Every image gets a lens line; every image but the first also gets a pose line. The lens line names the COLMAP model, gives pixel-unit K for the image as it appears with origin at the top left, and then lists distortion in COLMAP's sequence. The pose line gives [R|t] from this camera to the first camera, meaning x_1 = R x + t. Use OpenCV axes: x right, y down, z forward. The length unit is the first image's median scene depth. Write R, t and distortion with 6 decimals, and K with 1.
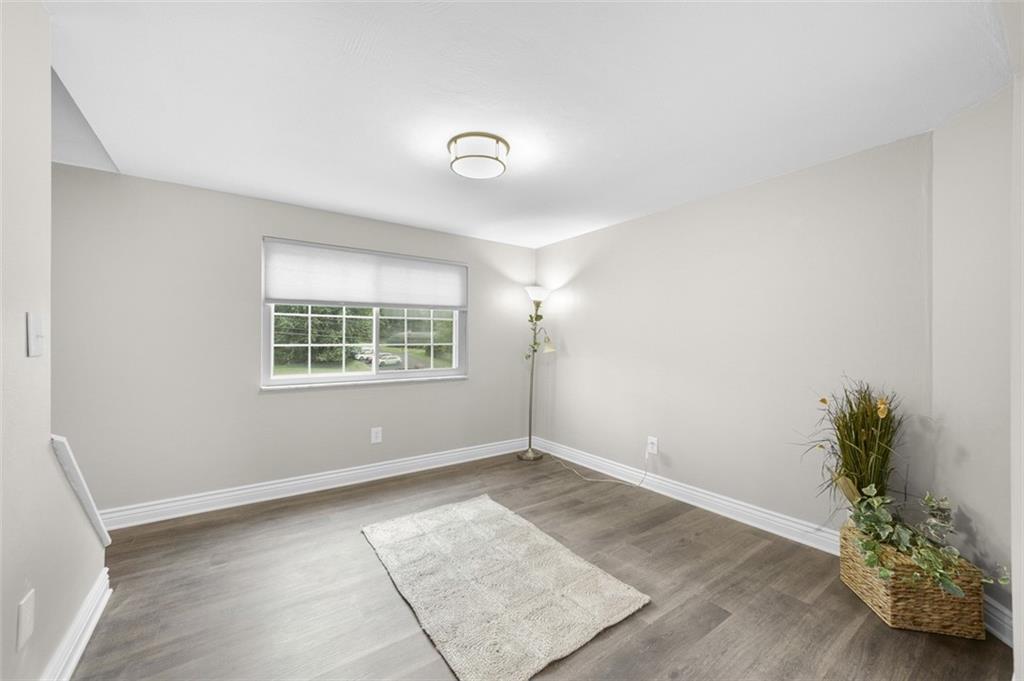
lens RADIAL K [[396.2, 0, 518.2], [0, 396.2, 334.4], [0, 0, 1]] dist [-0.000781, -0.002874]
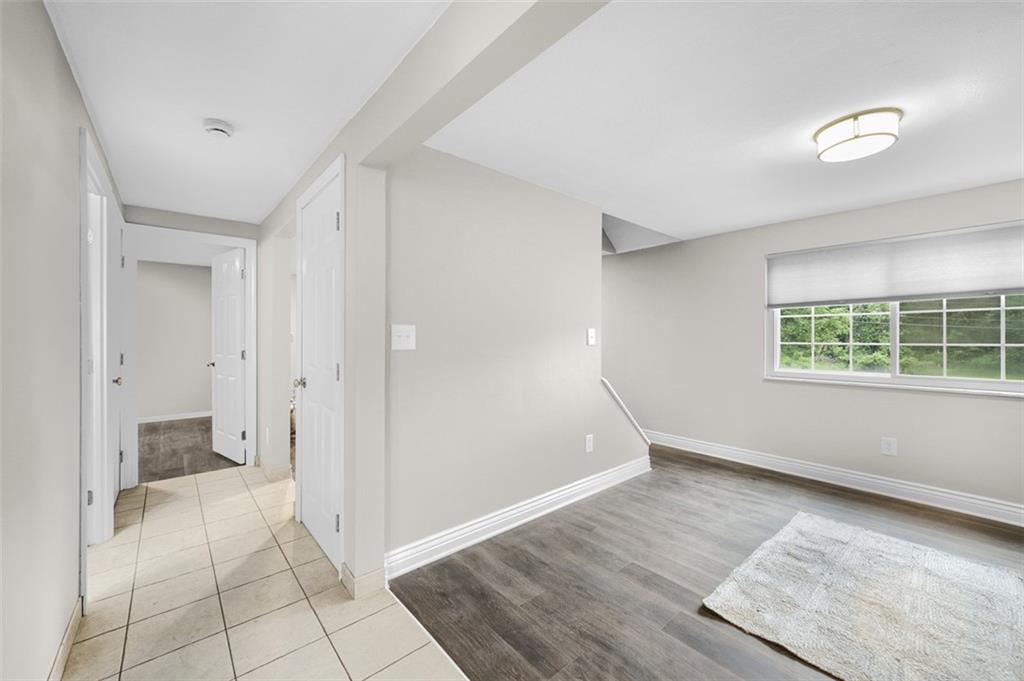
lens RADIAL K [[396.2, 0, 514.8], [0, 396.2, 335.4], [0, 0, 1]] dist [-0.000781, -0.002874]
pose [[0.091013, -0.011414, -0.995784, 0.534852], [0.008793, 0.999905, -0.010658, 0.010189], [0.995811, -0.007786, 0.091105, 0.110438]]
